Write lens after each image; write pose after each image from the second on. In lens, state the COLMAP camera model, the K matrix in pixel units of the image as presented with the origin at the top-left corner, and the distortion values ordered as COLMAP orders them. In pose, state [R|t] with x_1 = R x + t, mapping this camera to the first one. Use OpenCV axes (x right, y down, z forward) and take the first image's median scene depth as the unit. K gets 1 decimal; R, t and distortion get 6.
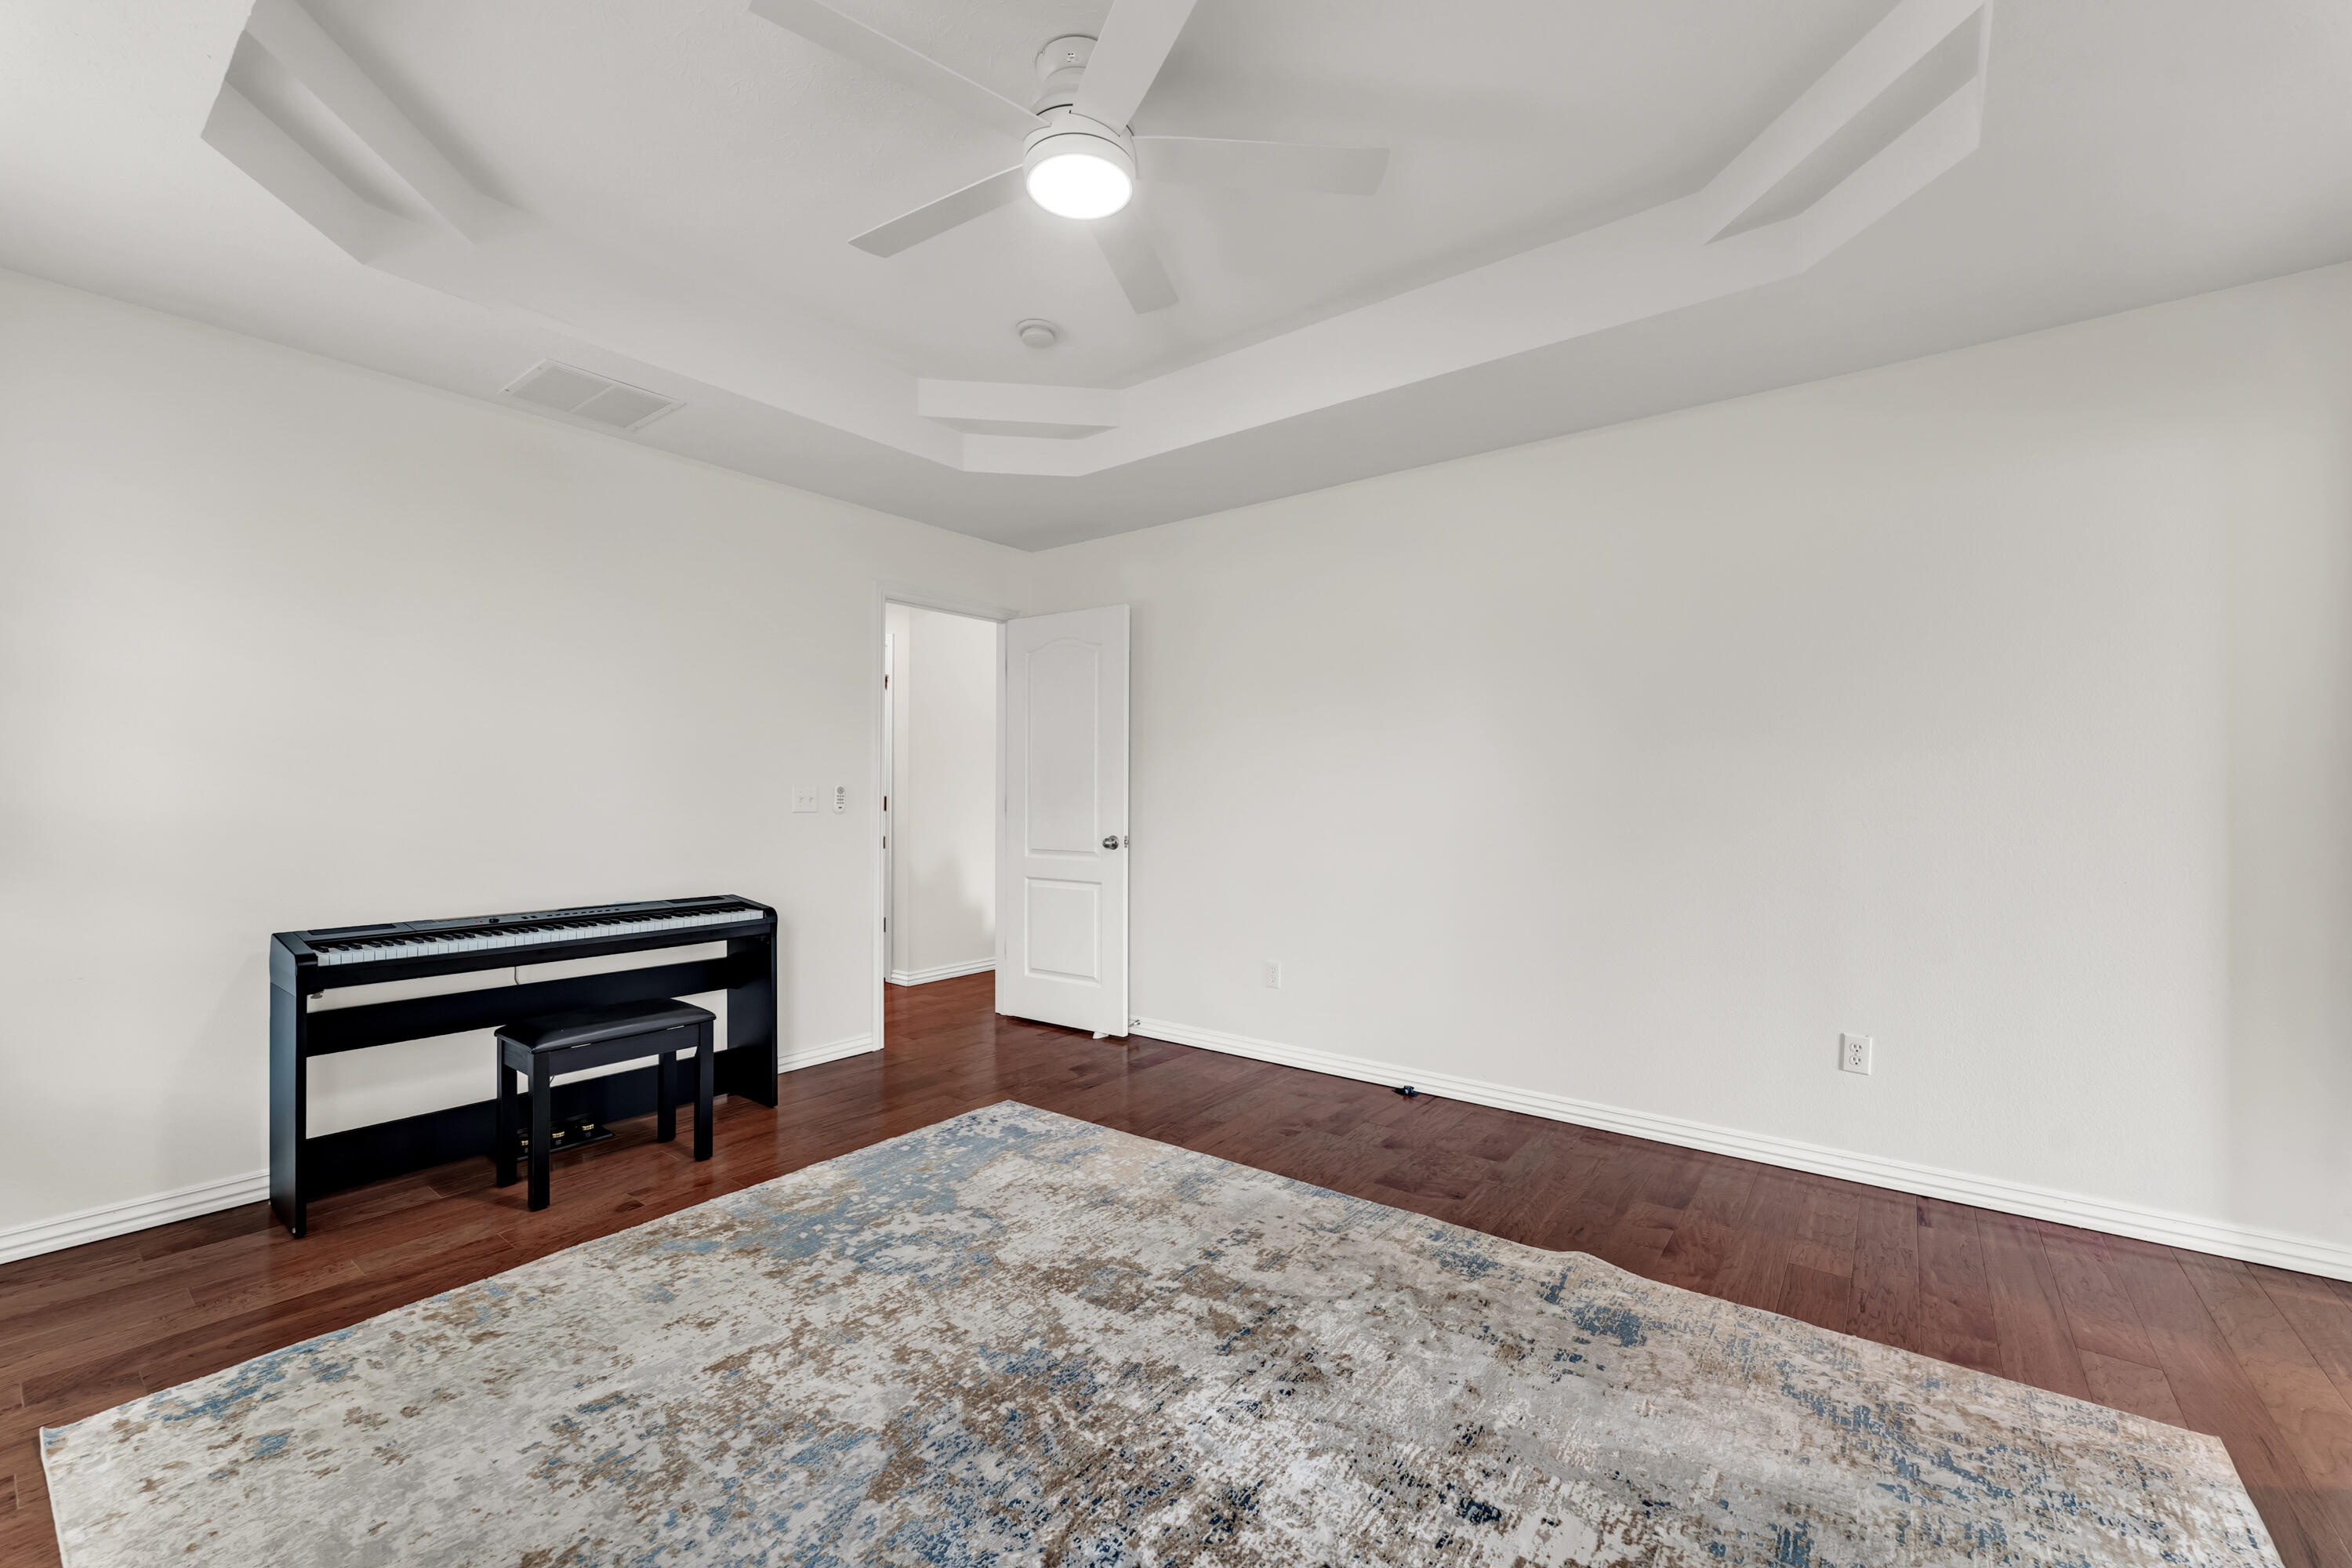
lens RADIAL K [[960.8, 0, 1176.9], [0, 960.8, 793.9], [0, 0, 1]] dist [-0.000293, -0.000023]
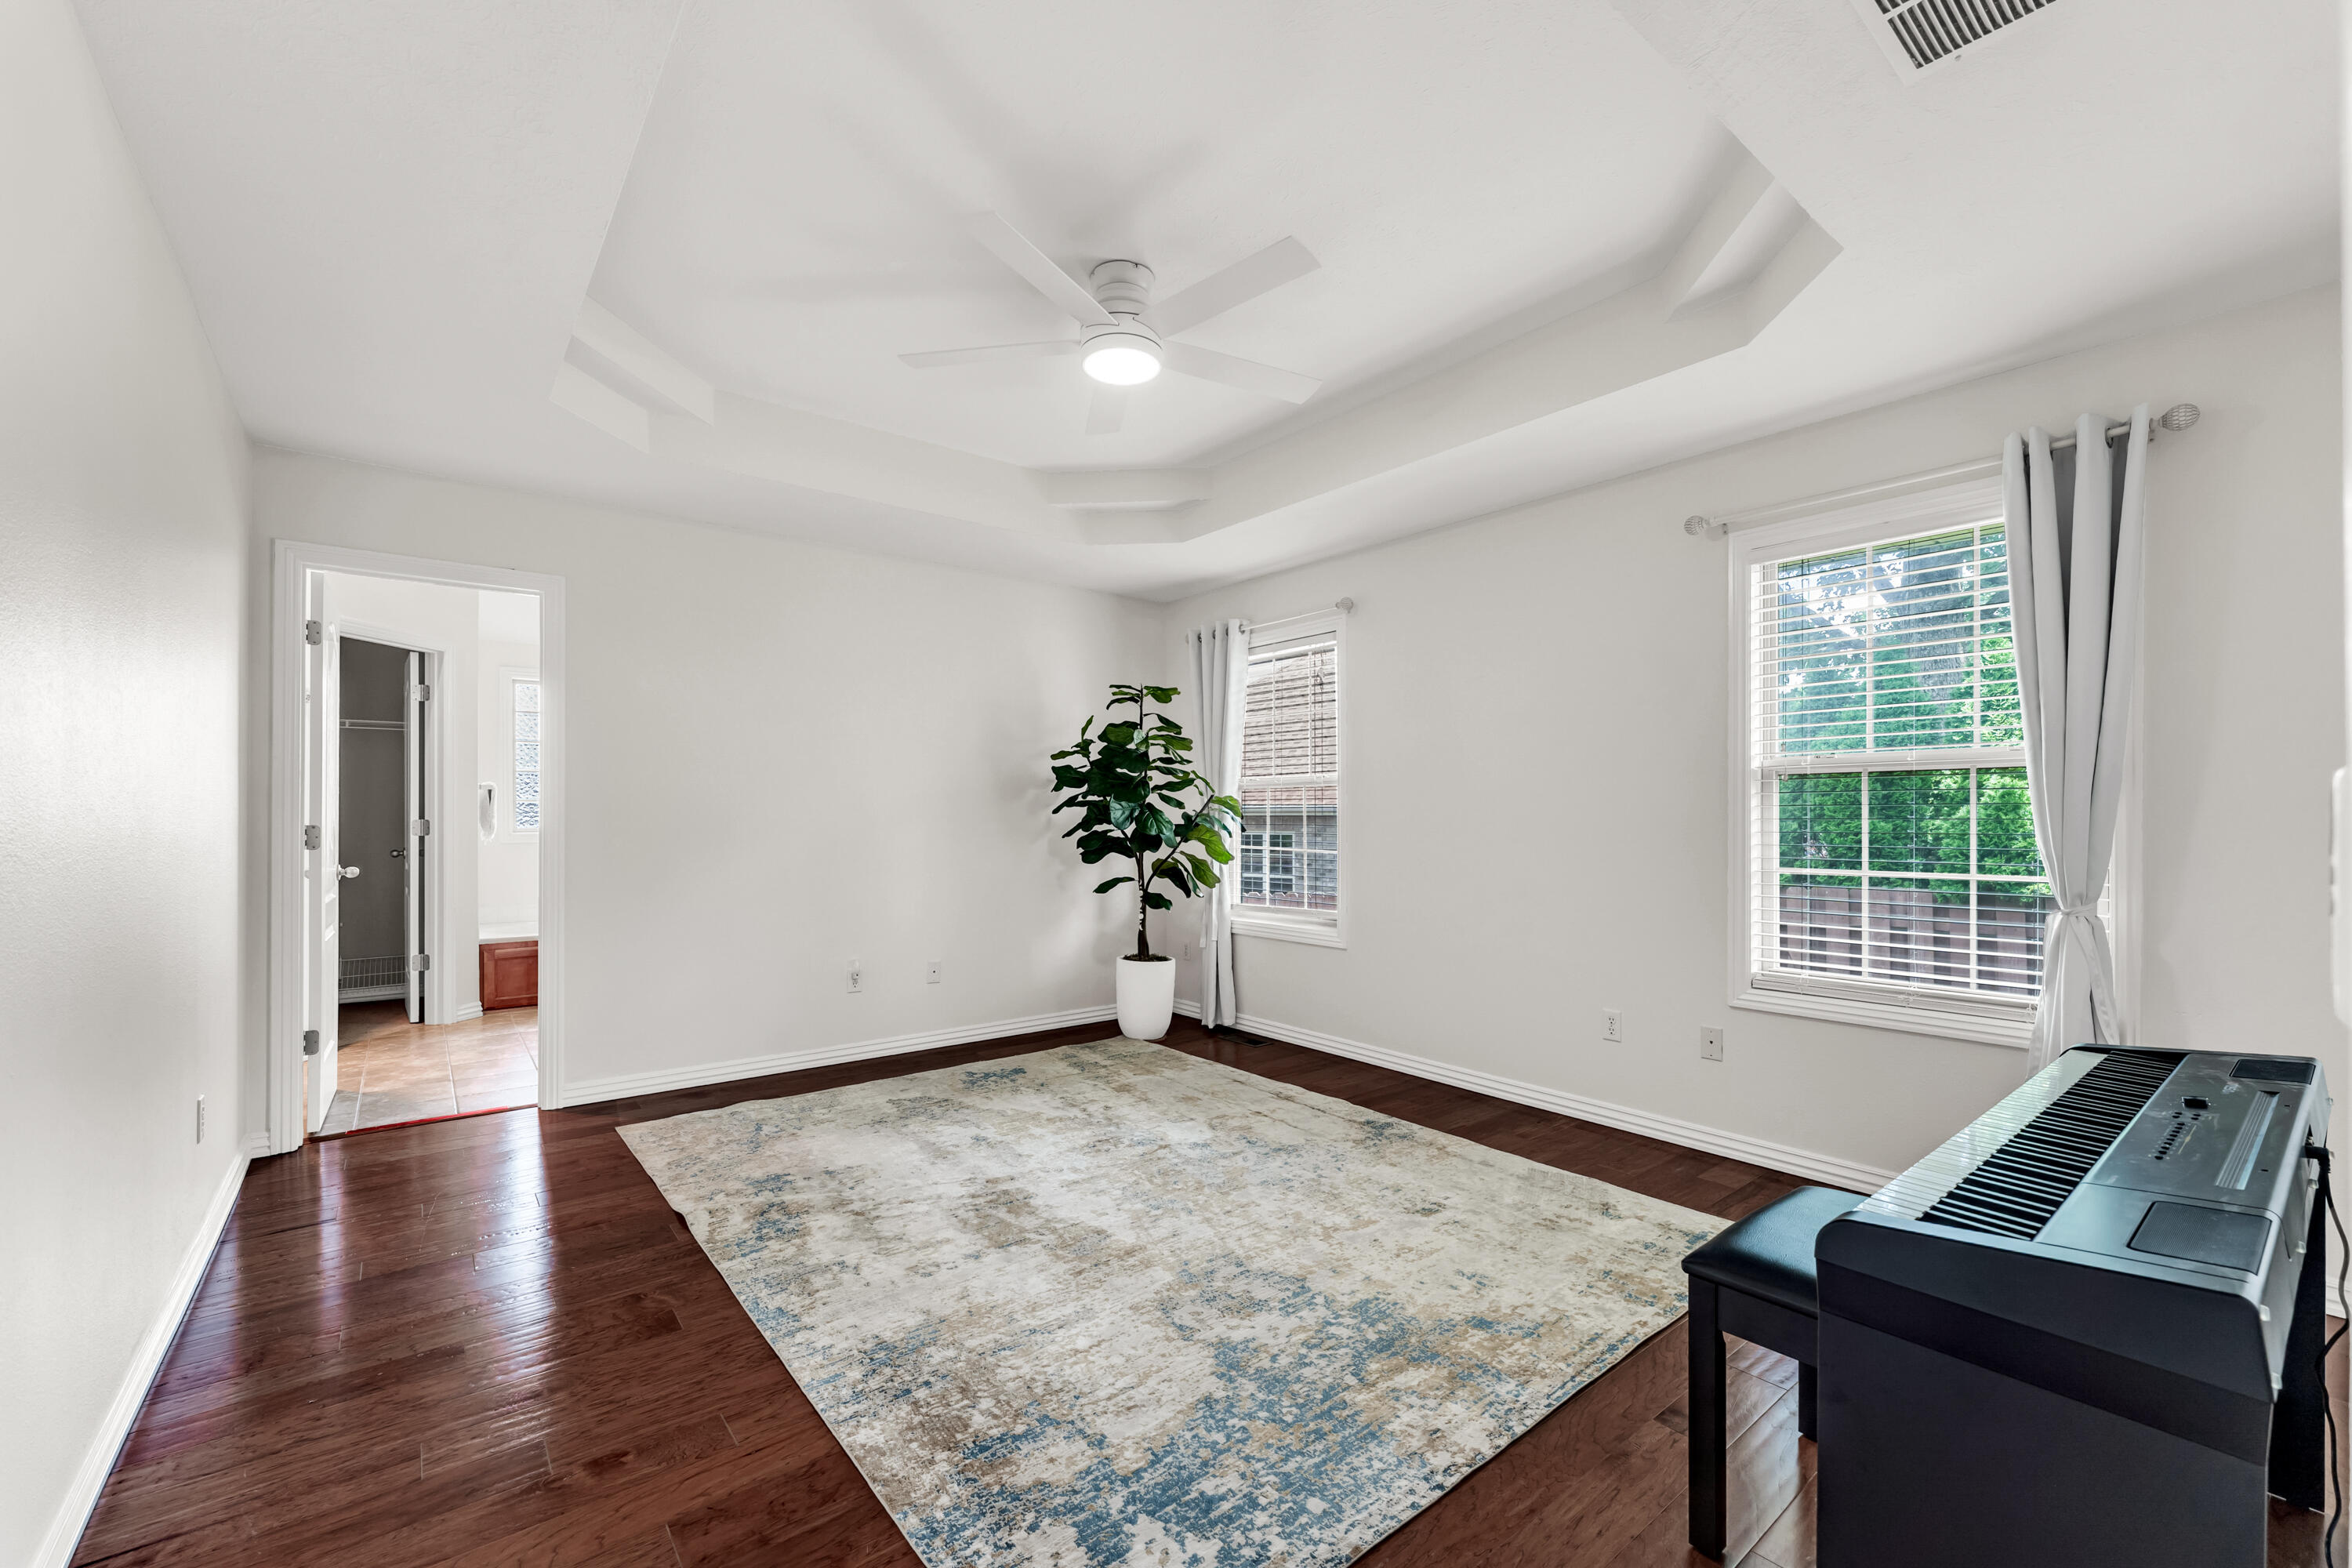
lens RADIAL K [[960.8, 0, 1174.0], [0, 960.8, 805.1], [0, 0, 1]] dist [-0.000293, -0.000023]
pose [[-0.970634, 0.001833, 0.240556, -0.431990], [-0.001731, 0.999892, -0.014603, -0.004401], [-0.240557, -0.014590, -0.970525, 1.980775]]
